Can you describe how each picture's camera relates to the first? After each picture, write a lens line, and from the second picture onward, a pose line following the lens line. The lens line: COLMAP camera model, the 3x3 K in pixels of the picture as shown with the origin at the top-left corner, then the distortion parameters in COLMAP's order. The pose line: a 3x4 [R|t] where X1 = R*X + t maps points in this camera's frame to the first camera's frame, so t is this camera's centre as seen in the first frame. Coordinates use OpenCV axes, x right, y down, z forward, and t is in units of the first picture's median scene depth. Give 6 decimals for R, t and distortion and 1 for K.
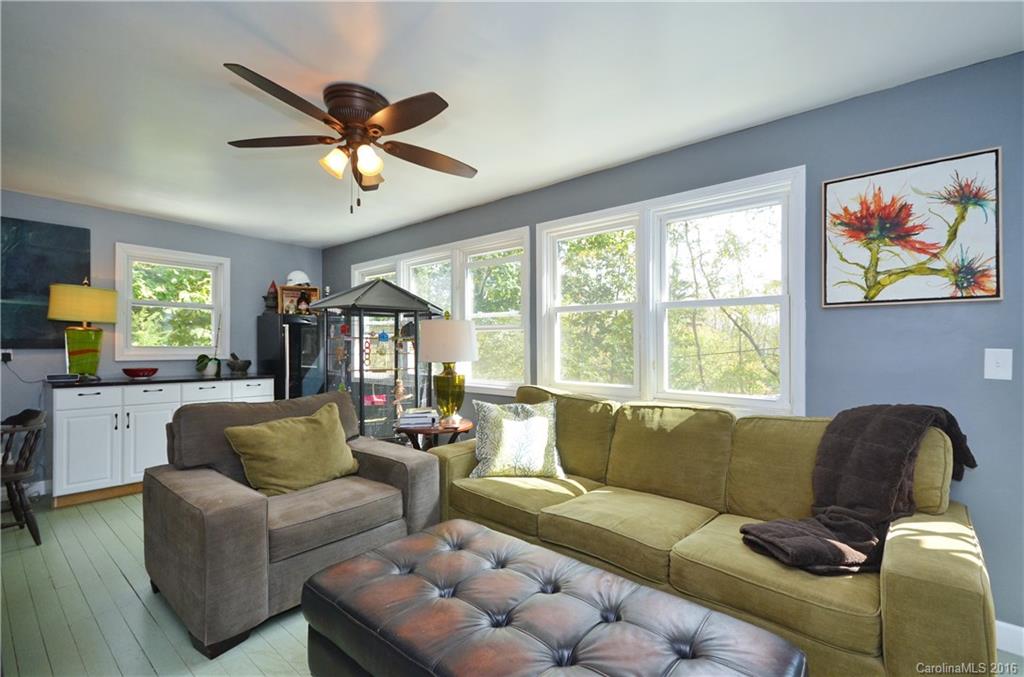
lens RADIAL K [[473.1, 0, 539.1], [0, 473.1, 354.4], [0, 0, 1]] dist [0.012906, -0.000562]
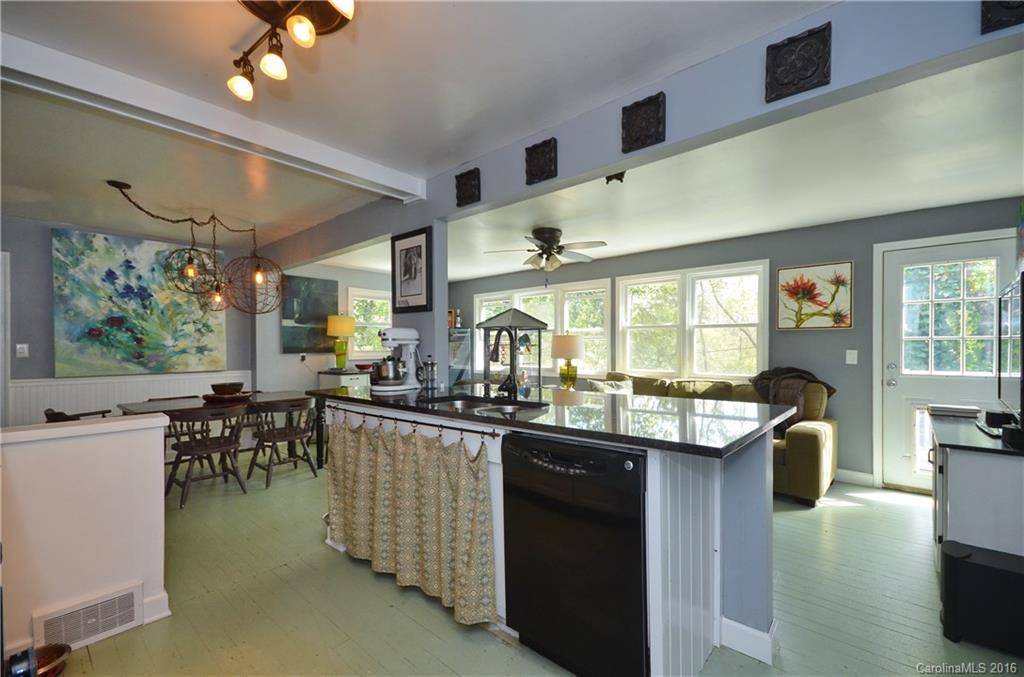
lens RADIAL K [[444.8, 0, 531.6], [0, 444.8, 365.2], [0, 0, 1]] dist [0.010535, 0.000280]
pose [[0.999190, -0.007783, -0.039493, -0.243199], [0.008913, 0.999553, 0.028538, -0.007527], [0.039253, -0.028867, 0.998812, -0.612524]]
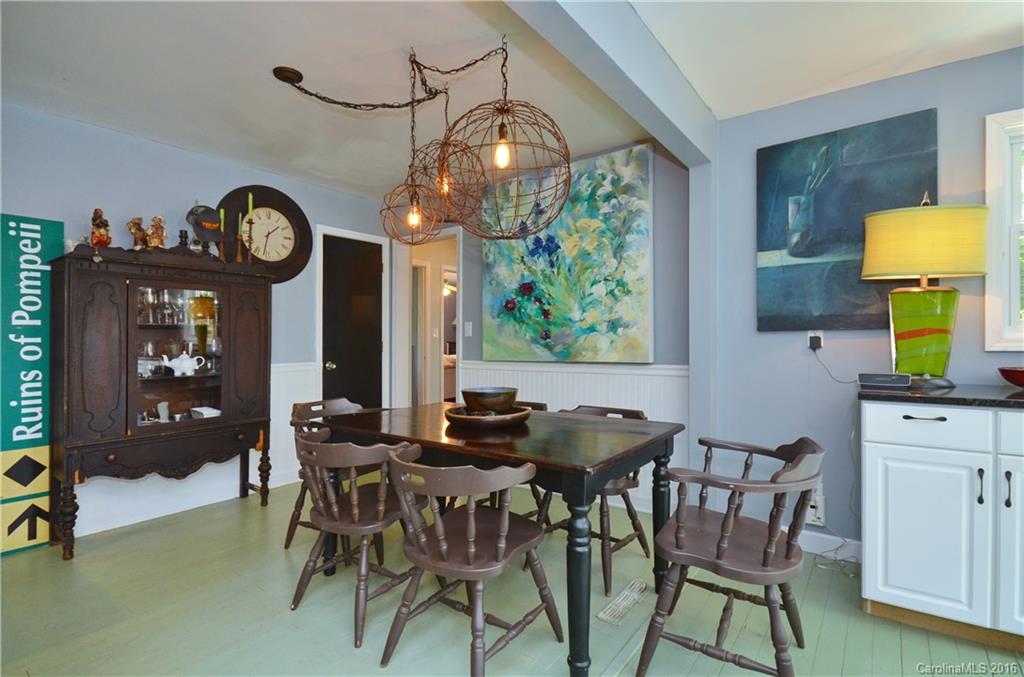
lens RADIAL K [[469.6, 0, 514.5], [0, 469.6, 336.7], [0, 0, 1]] dist [0.001657, -0.000200]
pose [[0.015744, -0.005397, -0.999861, -0.483086], [0.001675, 0.999984, -0.005372, 0.000216], [0.999875, -0.001590, 0.015753, 0.598508]]
